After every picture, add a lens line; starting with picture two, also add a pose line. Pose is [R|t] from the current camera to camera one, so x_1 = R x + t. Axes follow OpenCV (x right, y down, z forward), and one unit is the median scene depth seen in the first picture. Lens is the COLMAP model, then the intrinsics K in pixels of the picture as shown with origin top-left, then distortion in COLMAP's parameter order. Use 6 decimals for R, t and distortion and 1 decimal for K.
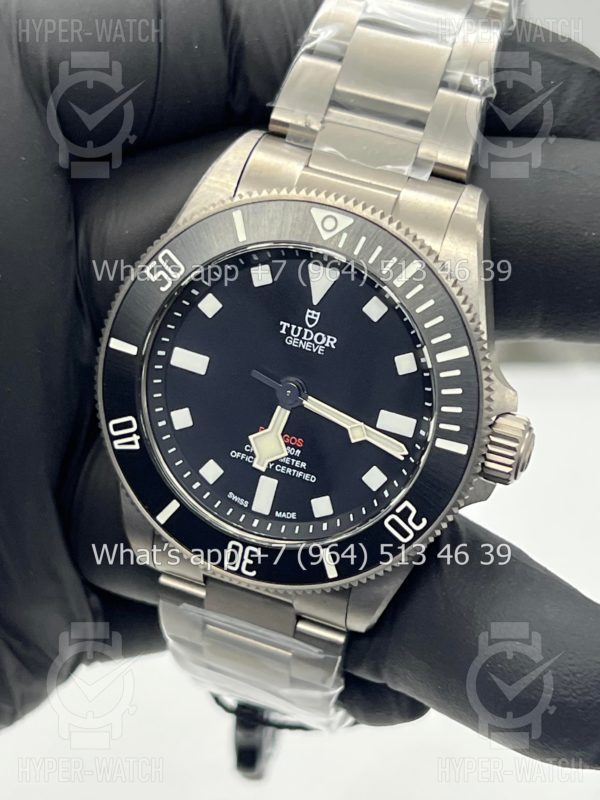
lens RADIAL K [[1837.0, 0, 307.5], [0, 1837.0, 399.0], [0, 0, 1]] dist [0.143436, 0.000000]
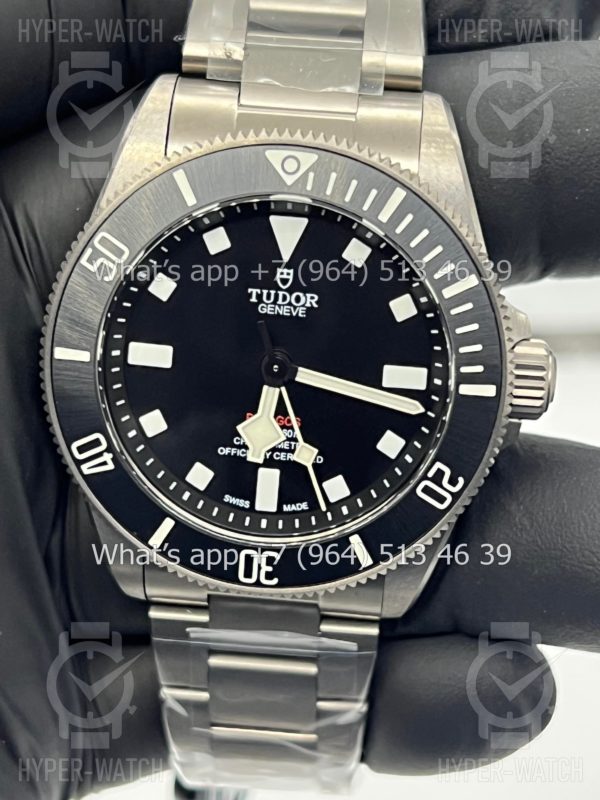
lens RADIAL K [[1837.0, 0, 302.6], [0, 1837.0, 399.2], [0, 0, 1]] dist [0.143436, 0.000000]
pose [[0.965991, -0.207115, 0.154808, -0.133422], [0.201791, 0.978176, 0.049523, -0.029090], [-0.161686, -0.016600, 0.986703, 0.146733]]
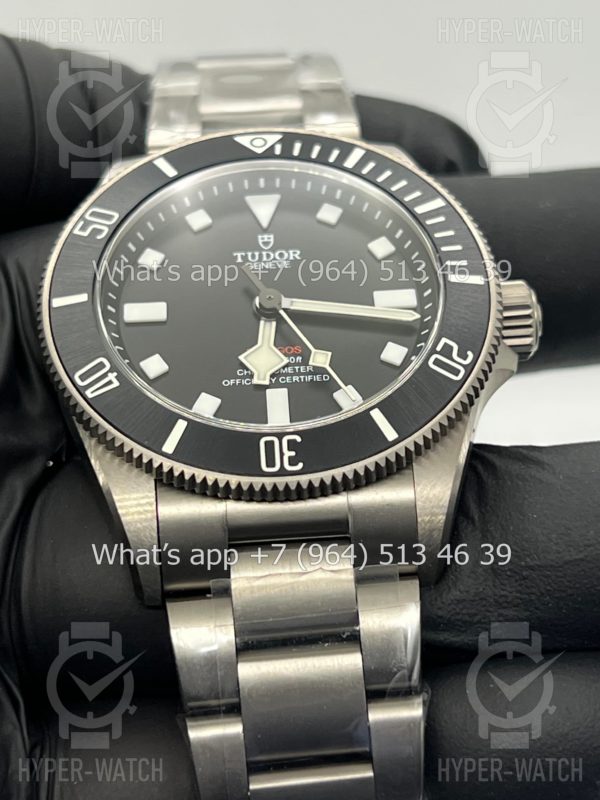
lens RADIAL K [[1837.0, 0, 294.8], [0, 1837.0, 395.3], [0, 0, 1]] dist [0.143436, 0.000000]
pose [[0.921240, -0.116623, 0.371102, -0.329877], [0.345046, 0.685482, -0.641138, 0.594597], [-0.179613, 0.718689, 0.671733, 0.434766]]
